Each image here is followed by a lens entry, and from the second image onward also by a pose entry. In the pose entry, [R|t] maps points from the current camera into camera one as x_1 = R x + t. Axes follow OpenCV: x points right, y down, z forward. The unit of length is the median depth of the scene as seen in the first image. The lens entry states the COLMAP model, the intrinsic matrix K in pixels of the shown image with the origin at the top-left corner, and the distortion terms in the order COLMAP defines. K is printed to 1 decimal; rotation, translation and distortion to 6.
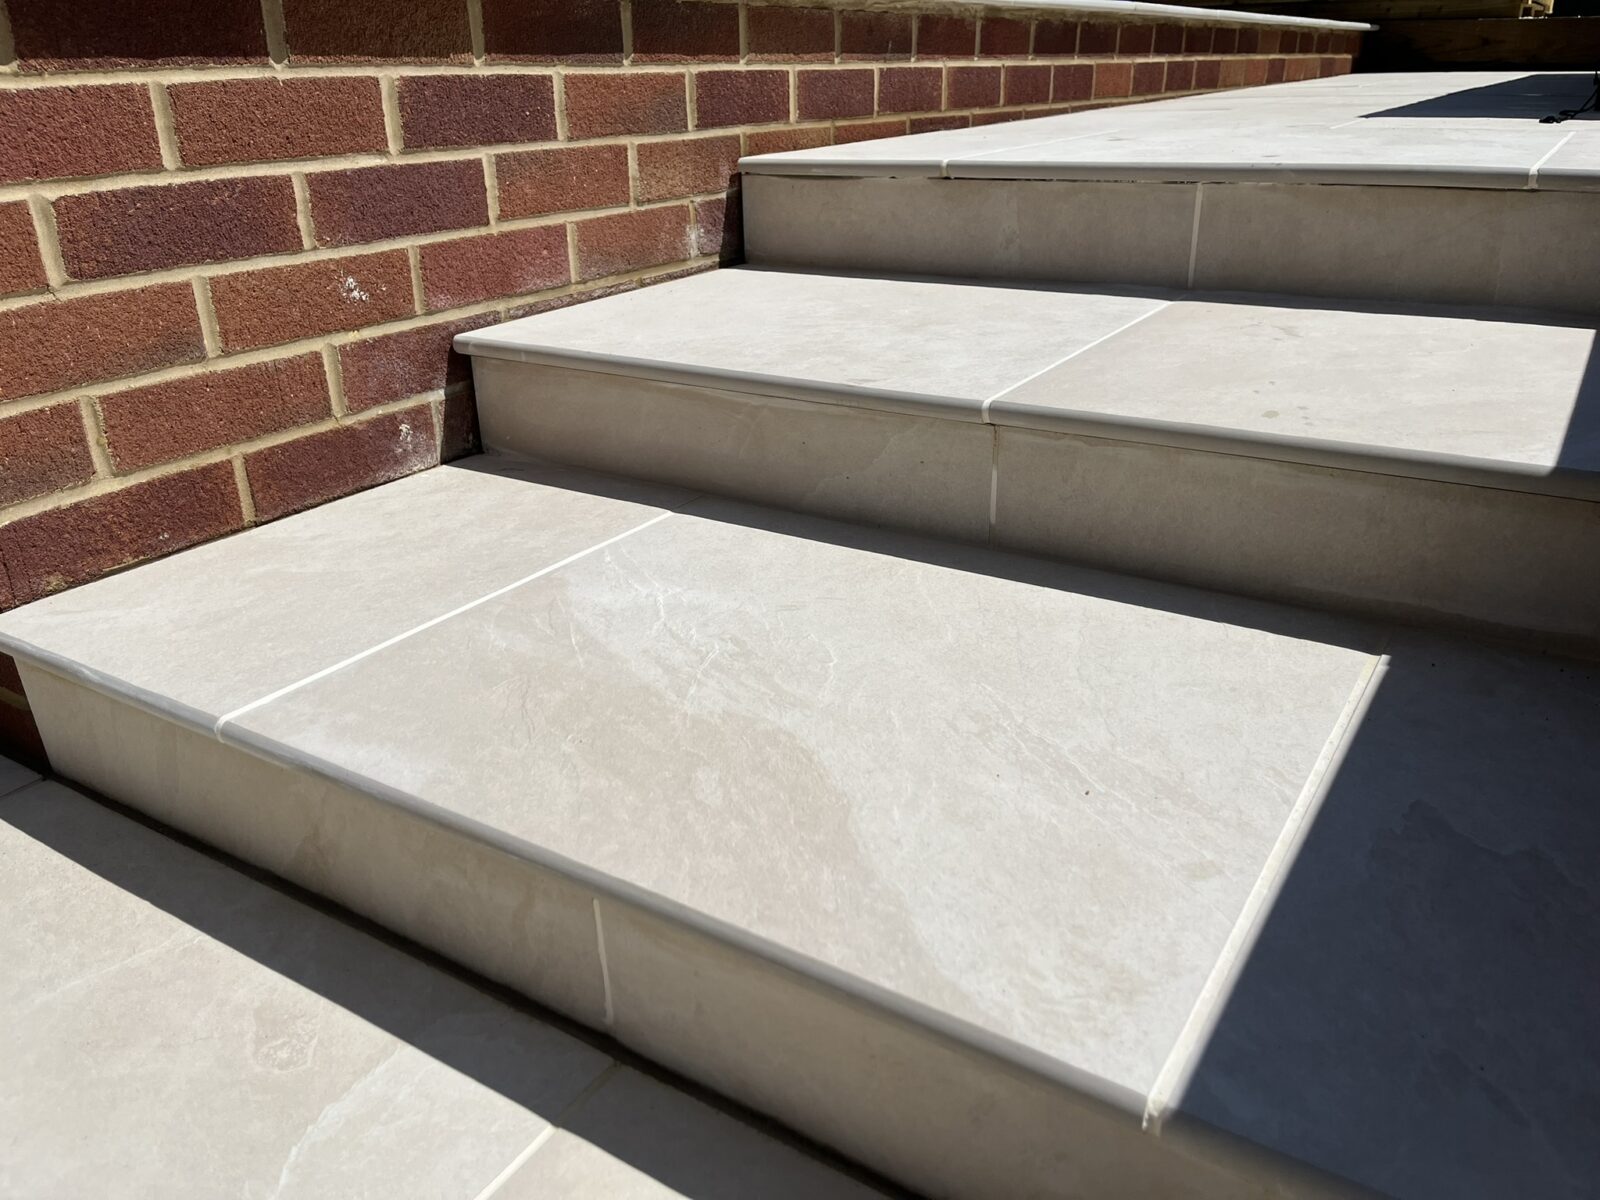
lens RADIAL K [[1209.8, 0, 800.0], [0, 1209.8, 600.0], [0, 0, 1]] dist [0.077934, -0.101098]
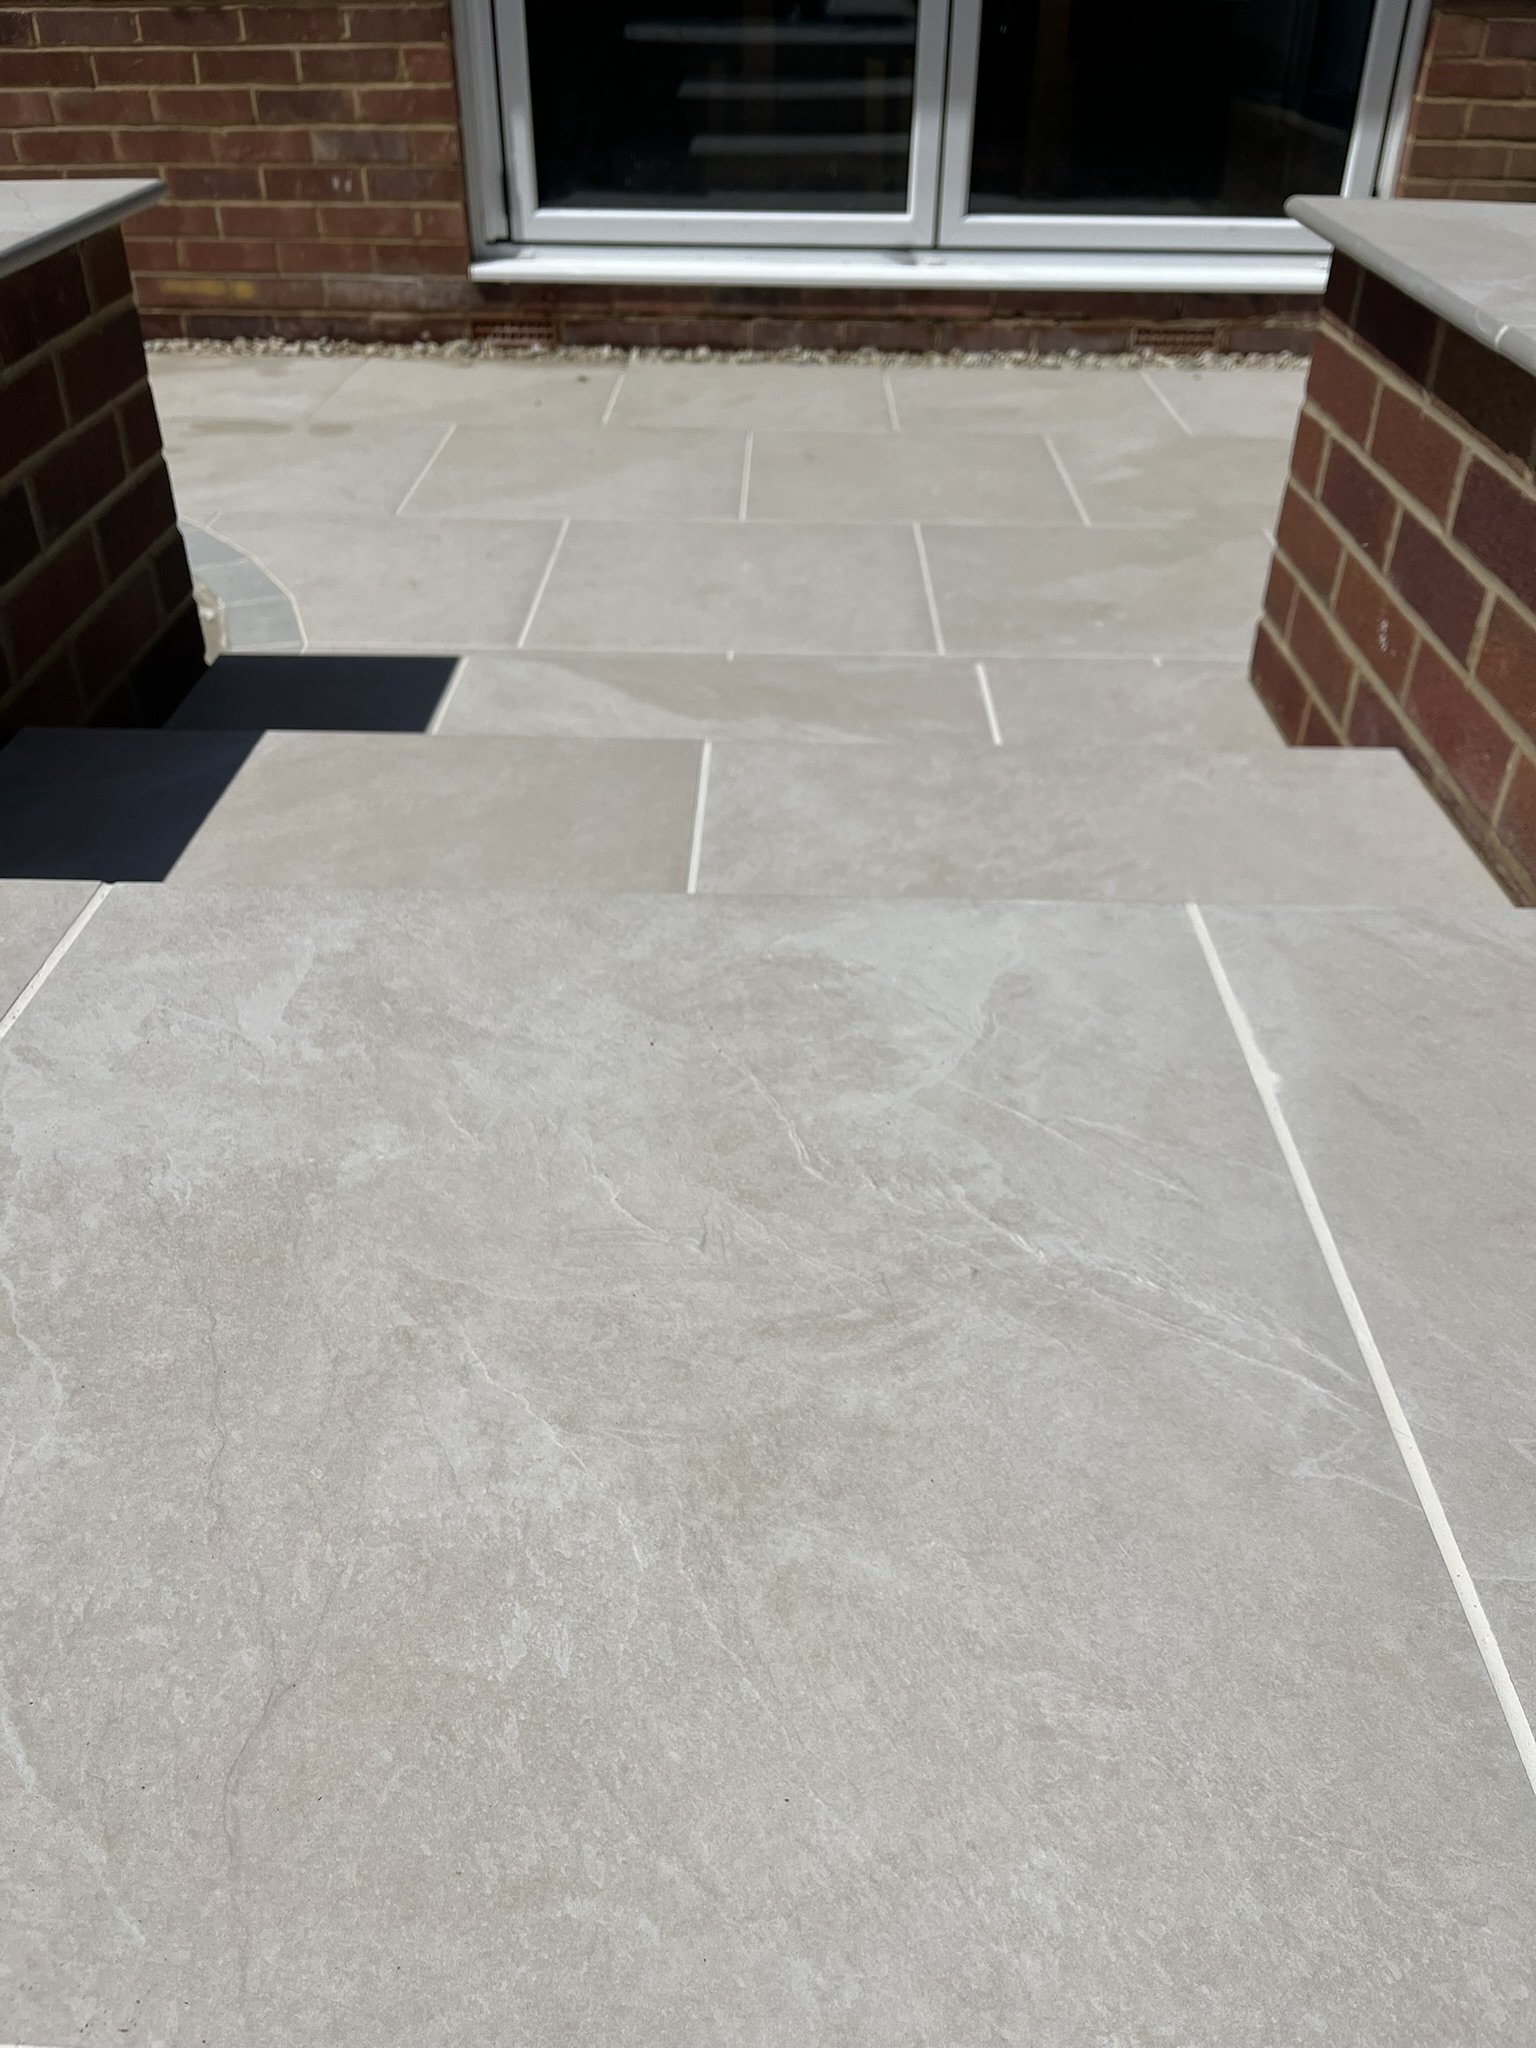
lens RADIAL K [[1548.5, 0, 768.0], [0, 1548.5, 1024.0], [0, 0, 1]] dist [0.077934, -0.101098]
pose [[-0.846226, 0.326711, -0.420905, 0.816620], [-0.197671, 0.541082, 0.817408, -1.240308], [0.494800, 0.774913, -0.393297, 1.850656]]
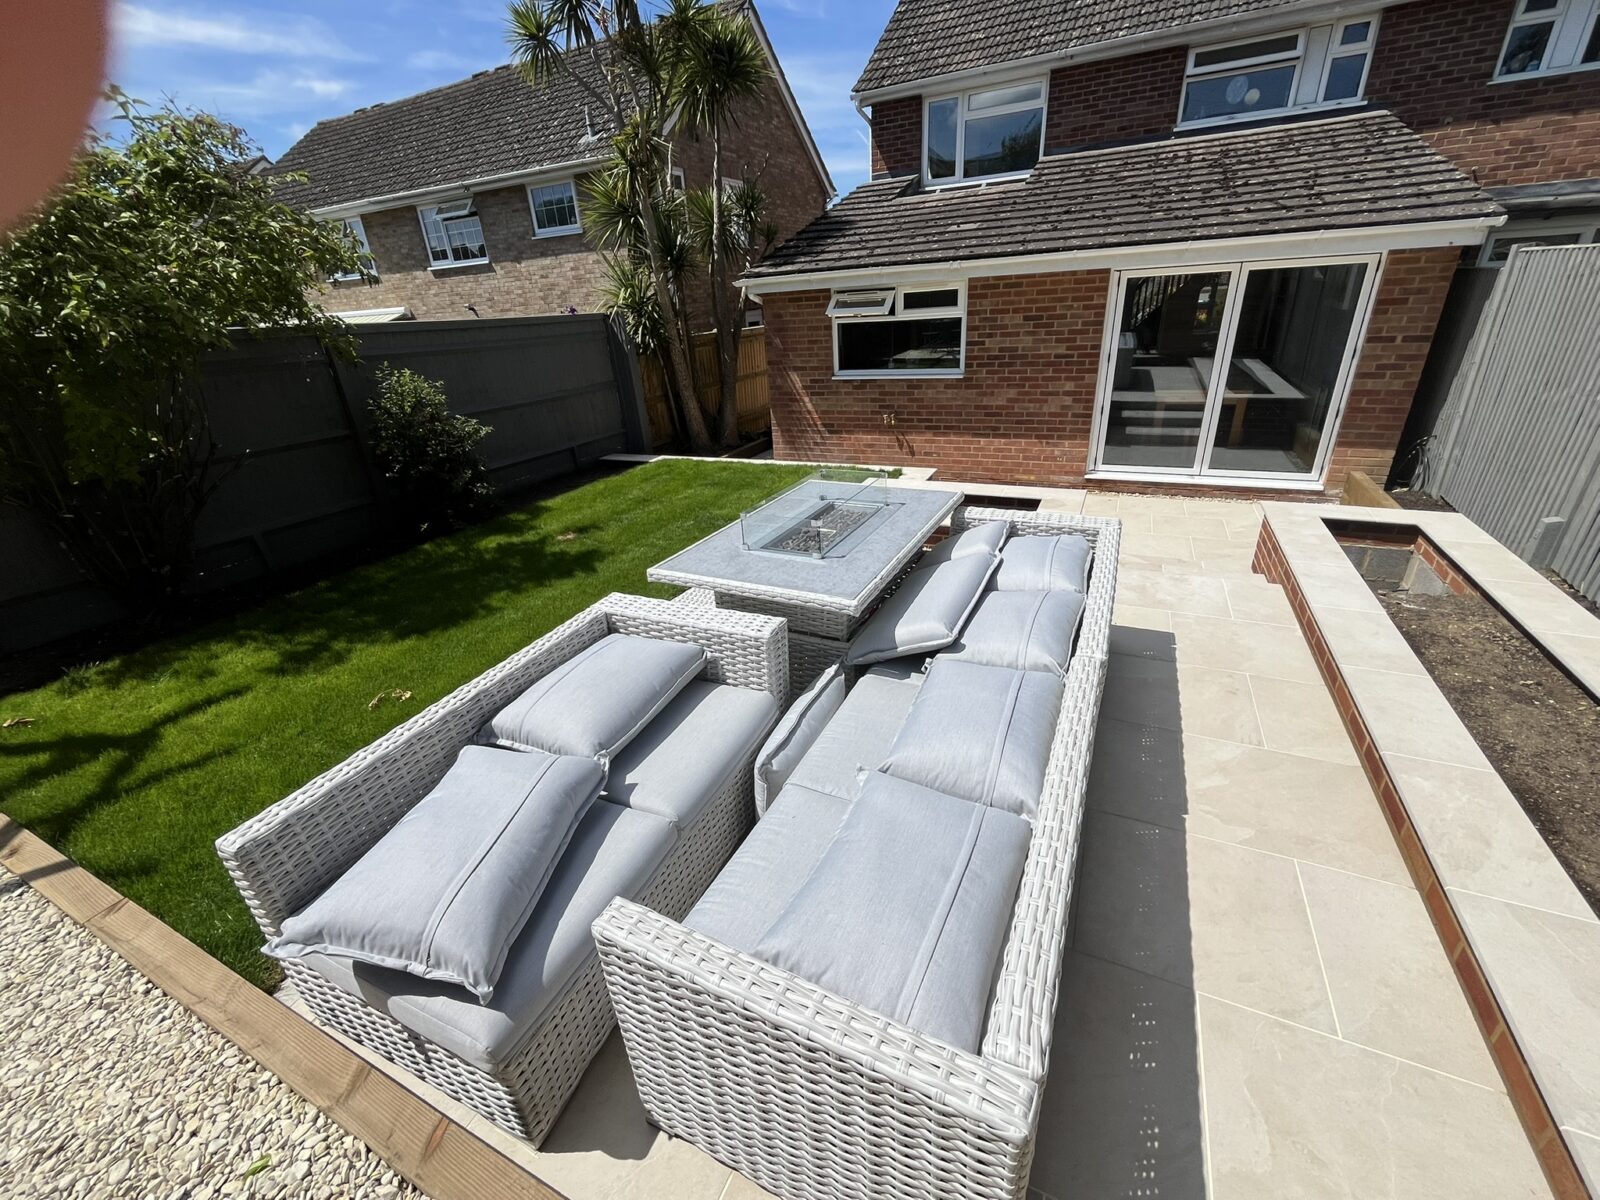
lens RADIAL K [[643.9, 0, 800.0], [0, 643.9, 600.0], [0, 0, 1]] dist [0.001402, 0.000227]
pose [[-0.987409, 0.136947, -0.079183, 3.305675], [0.031268, 0.659640, 0.750931, -3.760268], [0.155070, 0.739000, -0.655616, 4.018139]]
